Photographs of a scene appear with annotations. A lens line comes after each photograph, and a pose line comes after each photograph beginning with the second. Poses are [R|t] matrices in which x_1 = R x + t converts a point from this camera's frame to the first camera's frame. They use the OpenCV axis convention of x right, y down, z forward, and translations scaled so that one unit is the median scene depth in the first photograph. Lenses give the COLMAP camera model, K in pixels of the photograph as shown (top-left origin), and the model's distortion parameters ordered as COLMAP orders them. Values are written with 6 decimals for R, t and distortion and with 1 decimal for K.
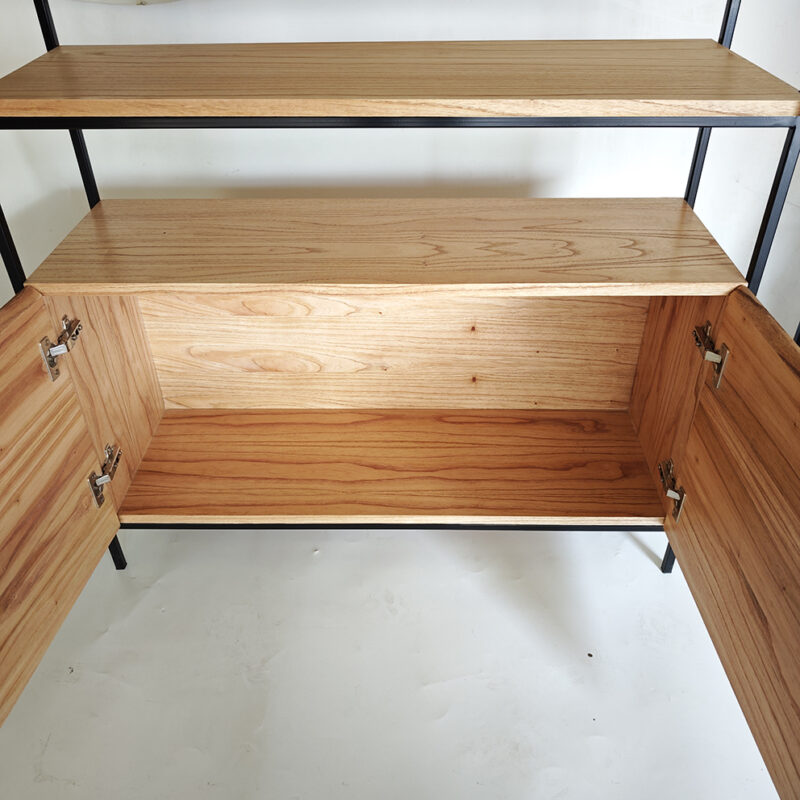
lens RADIAL K [[747.7, 0, 399.7], [0, 747.7, 403.6], [0, 0, 1]] dist [-0.002857, 0.000000]
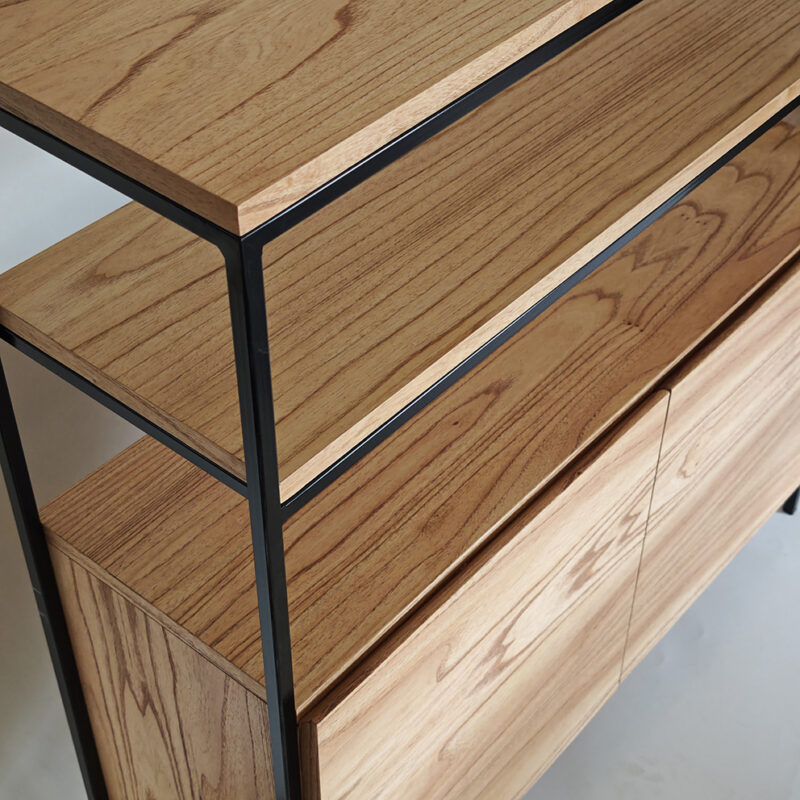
lens RADIAL K [[1430.7, 0, 397.4], [0, 1430.7, 396.0], [0, 0, 1]] dist [0.101648, 0.000000]
pose [[0.626480, -0.508385, 0.590820, -0.884708], [0.452260, 0.854453, 0.255677, -0.544843], [-0.634811, 0.107028, 0.765219, 0.117067]]
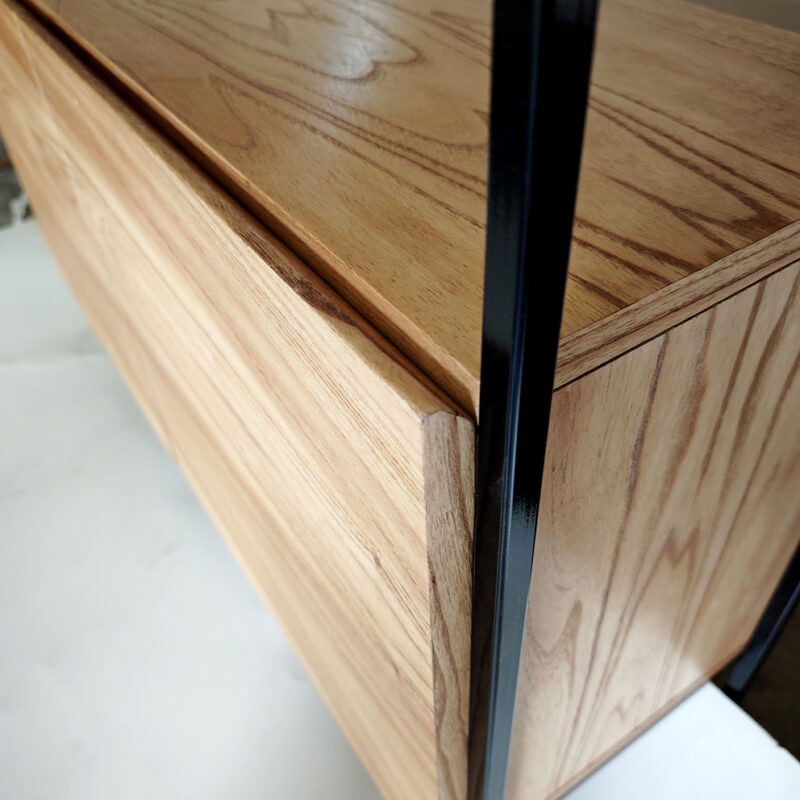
lens RADIAL K [[747.7, 0, 397.3], [0, 747.7, 401.4], [0, 0, 1]] dist [-0.002857, 0.000000]
pose [[0.573385, 0.553198, -0.604319, 0.518756], [-0.458109, 0.828013, 0.323311, -0.191349], [0.679239, 0.091462, 0.728196, 0.750429]]
